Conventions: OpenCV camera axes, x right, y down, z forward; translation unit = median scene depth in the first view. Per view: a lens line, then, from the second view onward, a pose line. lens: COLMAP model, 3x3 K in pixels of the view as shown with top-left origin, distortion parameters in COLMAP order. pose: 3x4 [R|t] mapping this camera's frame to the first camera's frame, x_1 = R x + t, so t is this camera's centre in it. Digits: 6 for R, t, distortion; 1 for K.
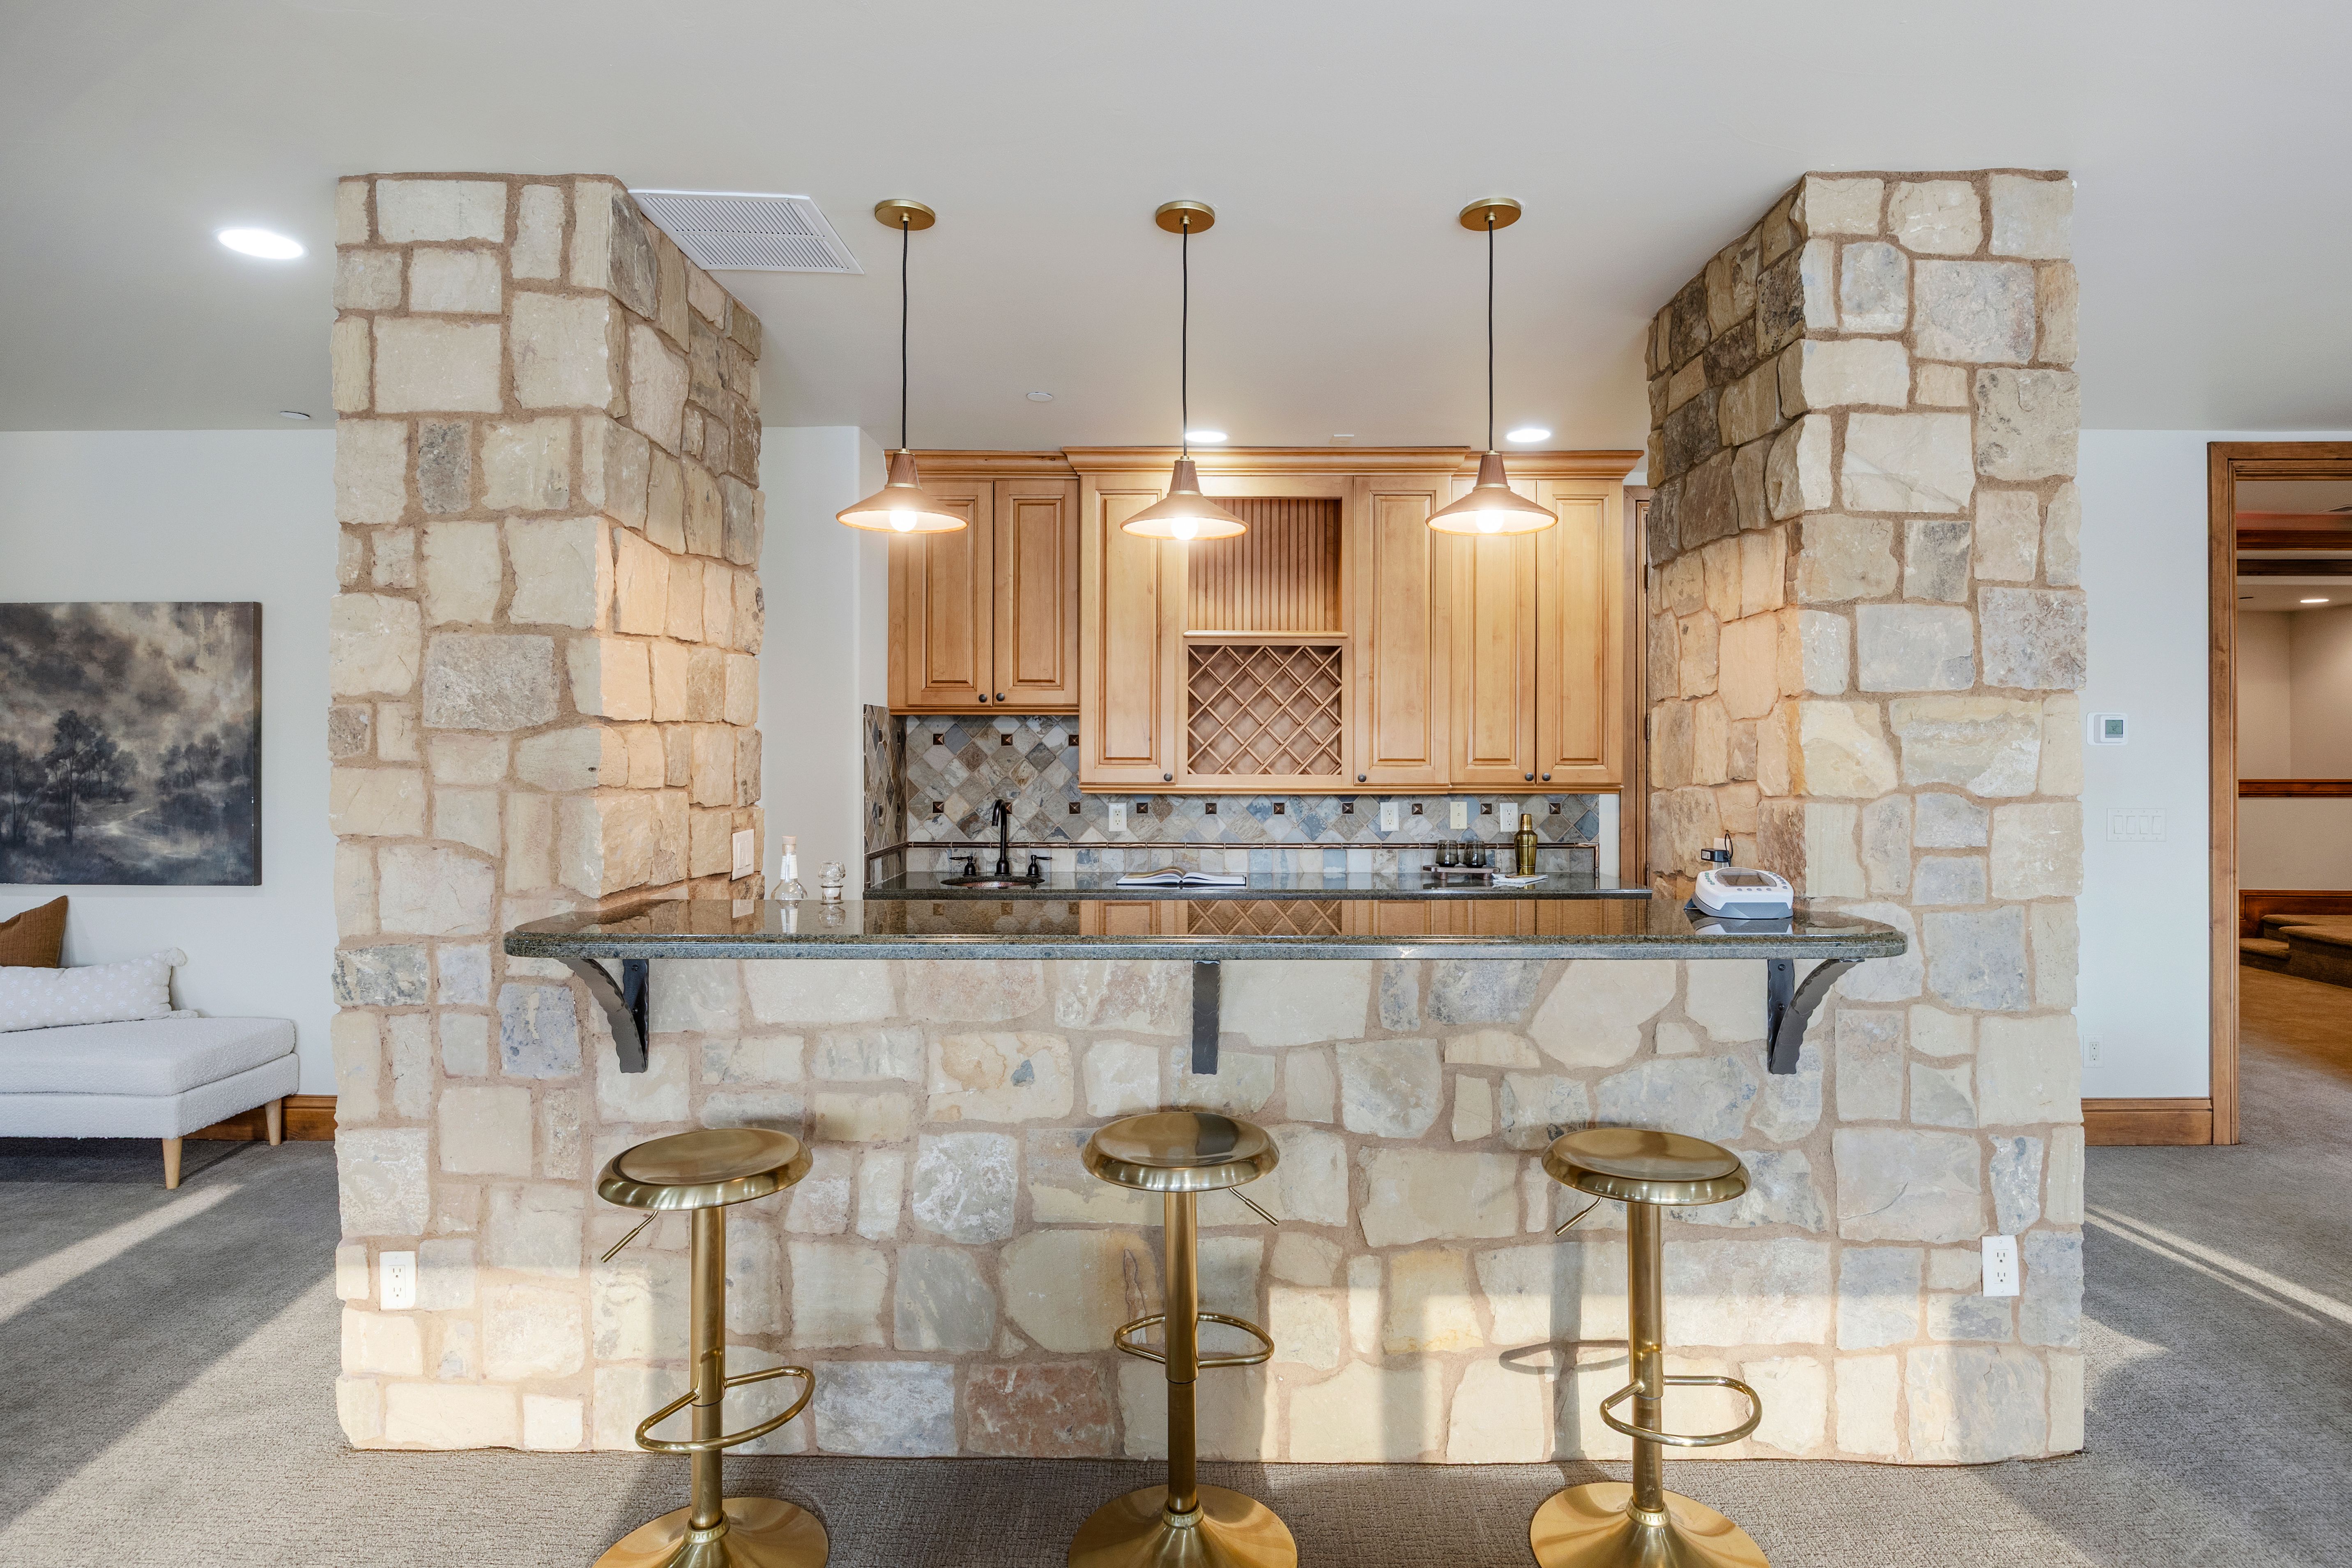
lens RADIAL K [[1162.0, 0, 1174.4], [0, 1162.0, 746.1], [0, 0, 1]] dist [-0.015887, 0.000011]
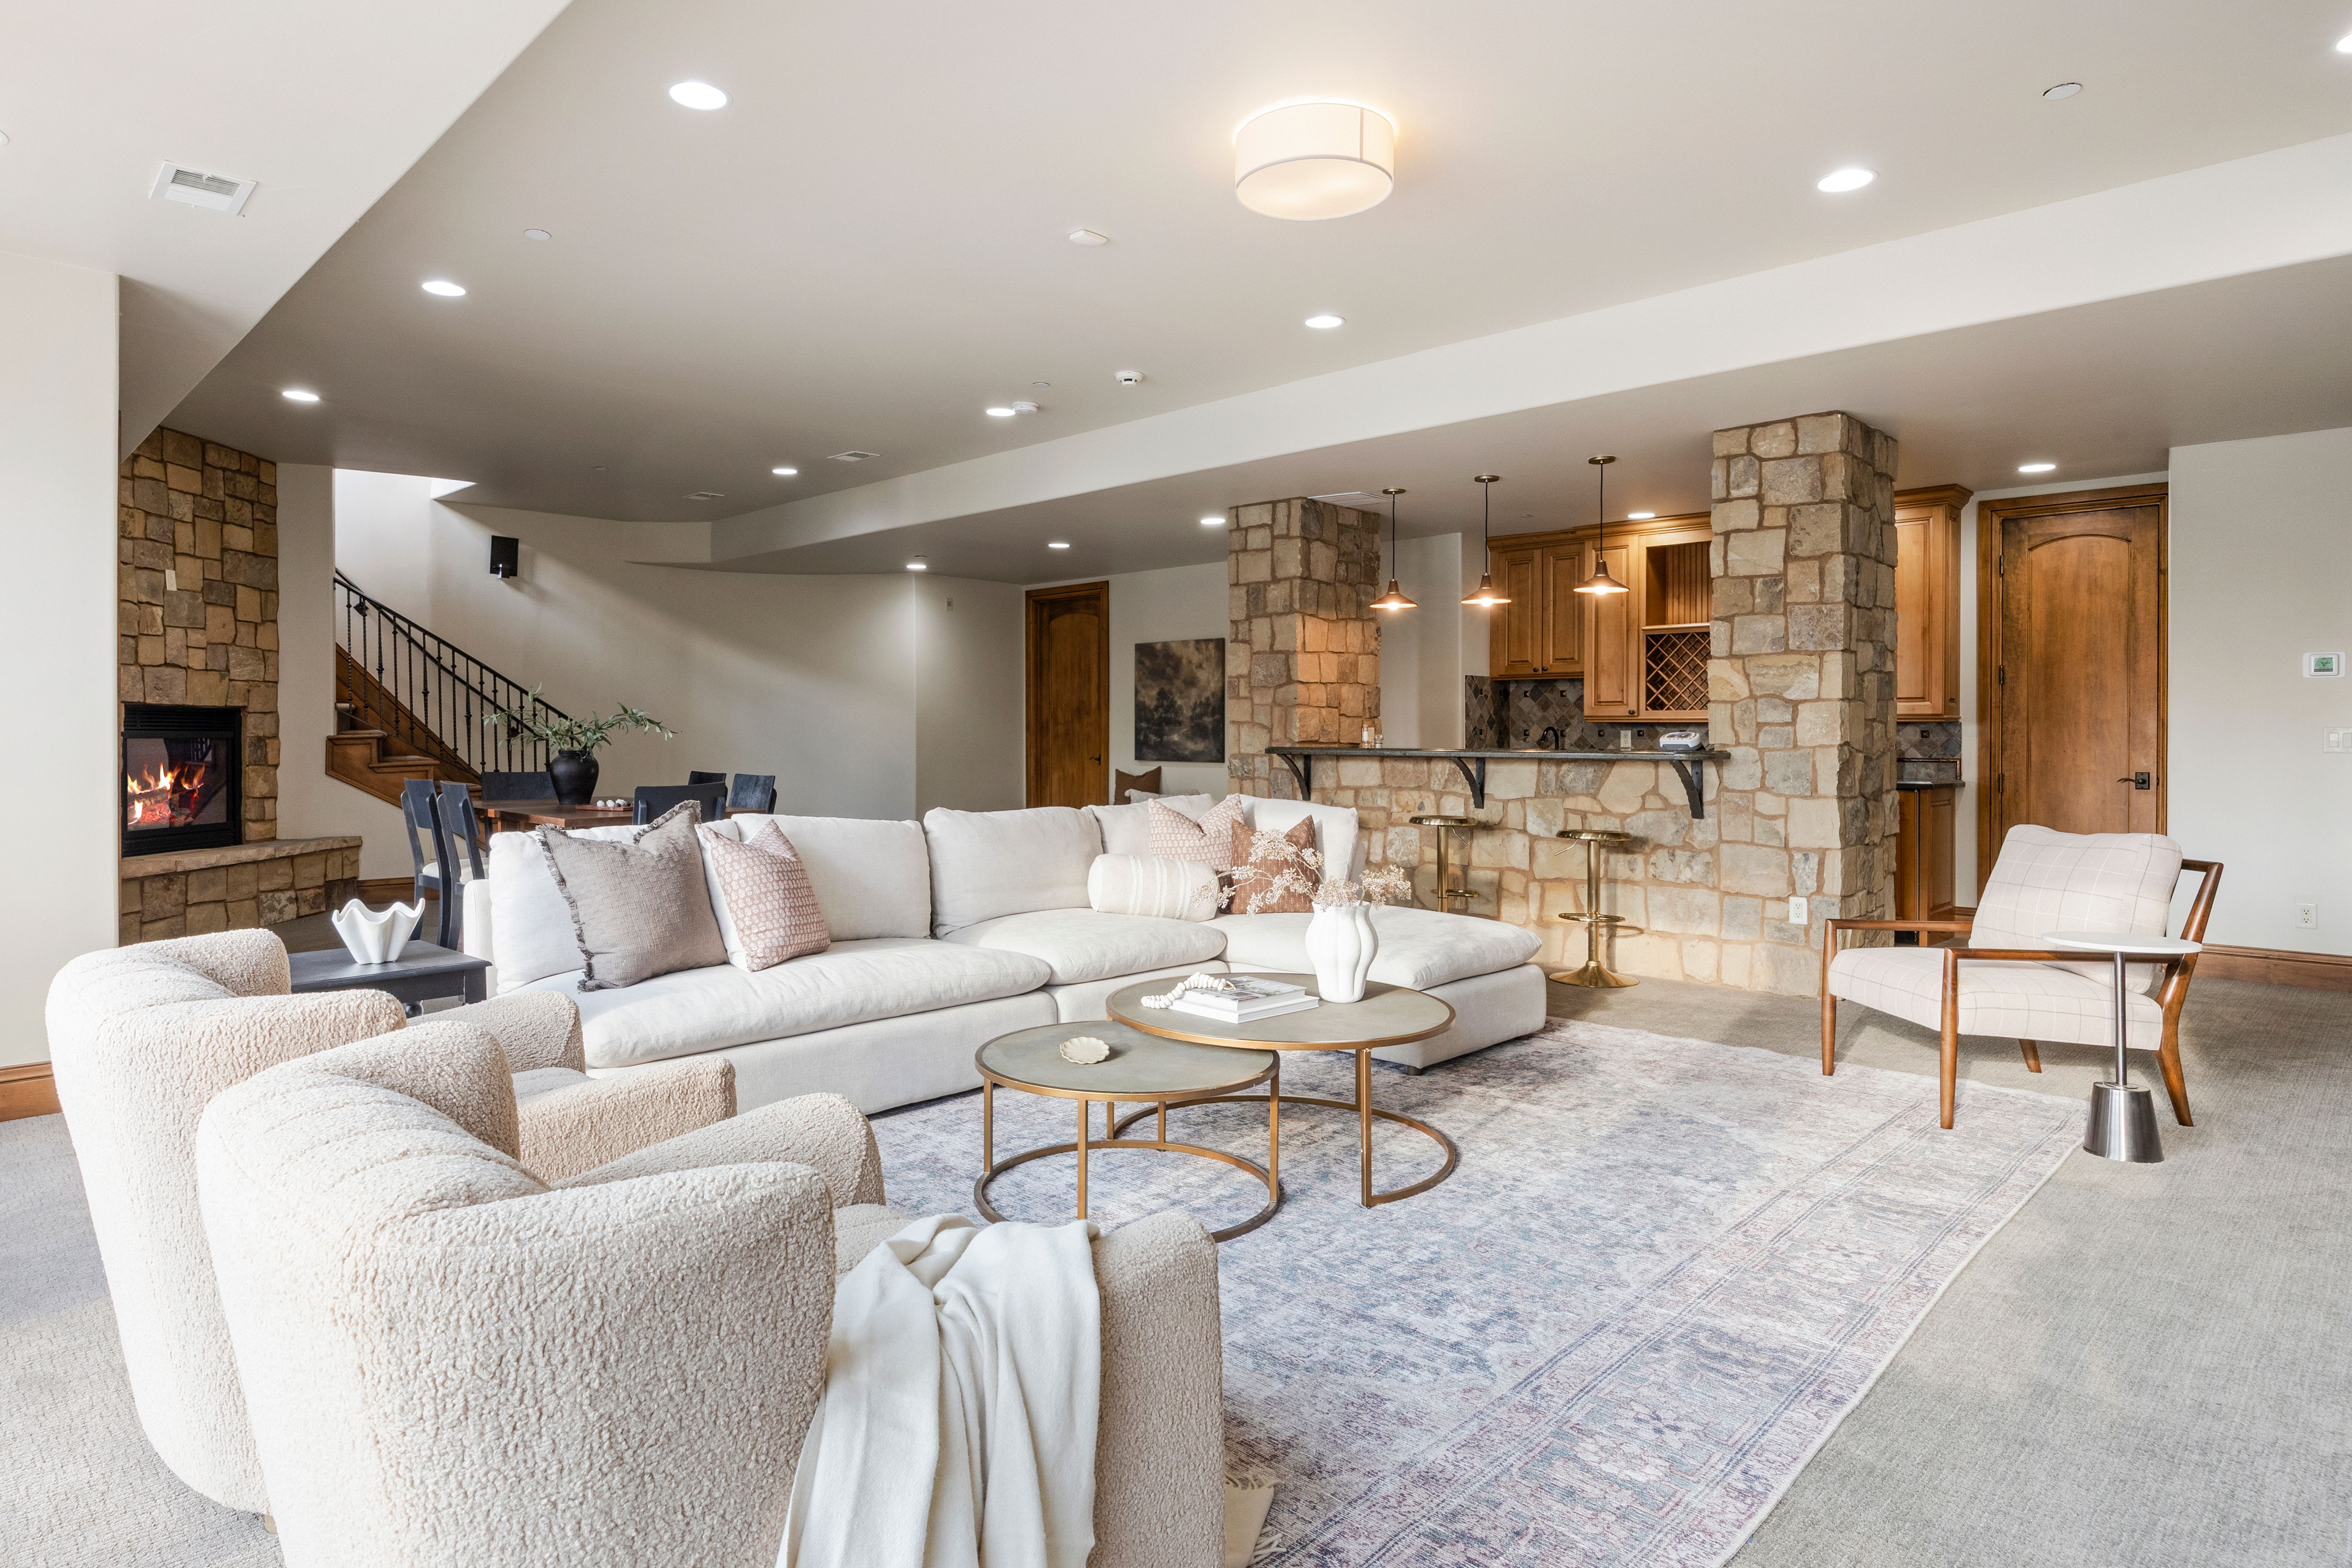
lens RADIAL K [[1305.8, 0, 1171.8], [0, 1305.8, 730.7], [0, 0, 1]] dist [0.000113, -0.000221]
pose [[0.730766, -0.001275, -0.682627, 1.550175], [0.000187, 0.999999, -0.001667, 0.107808], [0.682628, 0.001090, 0.730765, -1.663349]]
